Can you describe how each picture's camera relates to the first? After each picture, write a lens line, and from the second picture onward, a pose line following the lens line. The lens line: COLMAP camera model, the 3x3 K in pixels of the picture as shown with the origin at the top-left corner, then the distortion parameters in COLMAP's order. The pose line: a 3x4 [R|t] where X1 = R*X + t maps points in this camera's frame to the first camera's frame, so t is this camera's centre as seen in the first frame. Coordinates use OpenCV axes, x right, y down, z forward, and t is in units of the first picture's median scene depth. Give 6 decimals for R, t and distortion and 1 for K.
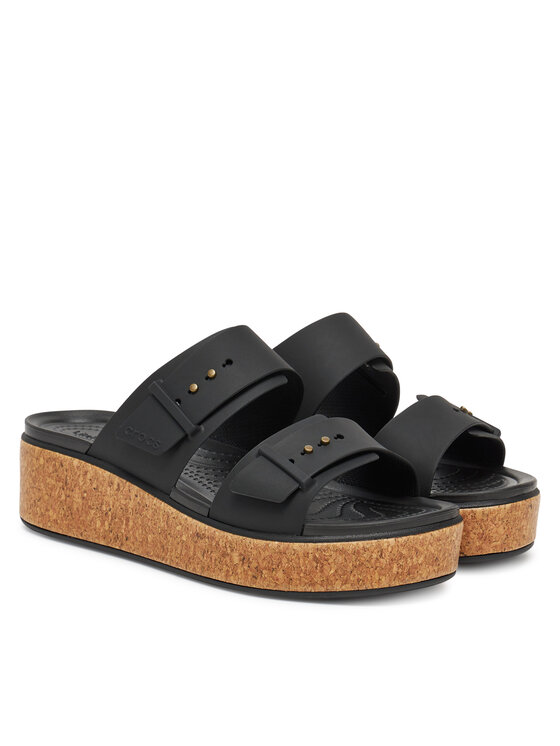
lens RADIAL K [[2188.8, 0, 280.0], [0, 2188.8, 373.0], [0, 0, 1]] dist [0.004684, 0.006367]
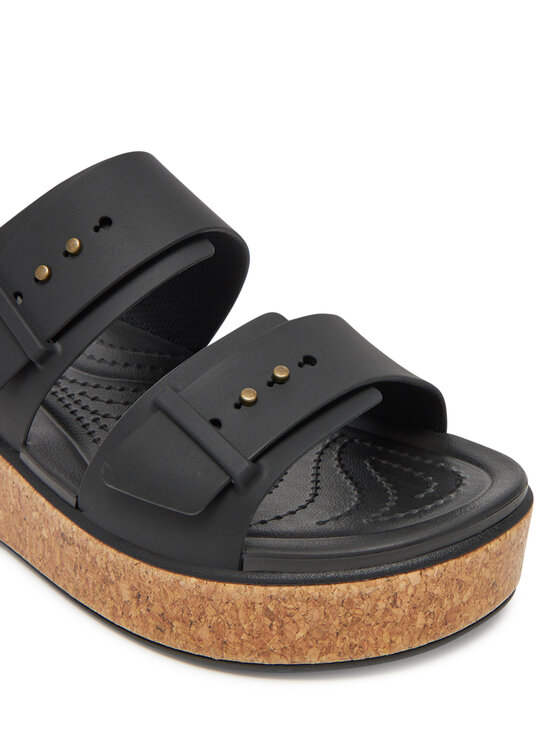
lens RADIAL K [[1029.7, 0, 332.6], [0, 1029.7, 346.2], [0, 0, 1]] dist [0.032067, 0.050502]
pose [[0.998901, -0.036538, 0.029354, 0.026143], [0.030190, 0.980671, 0.193321, -0.023745], [-0.035850, -0.192222, 0.980696, 0.757491]]
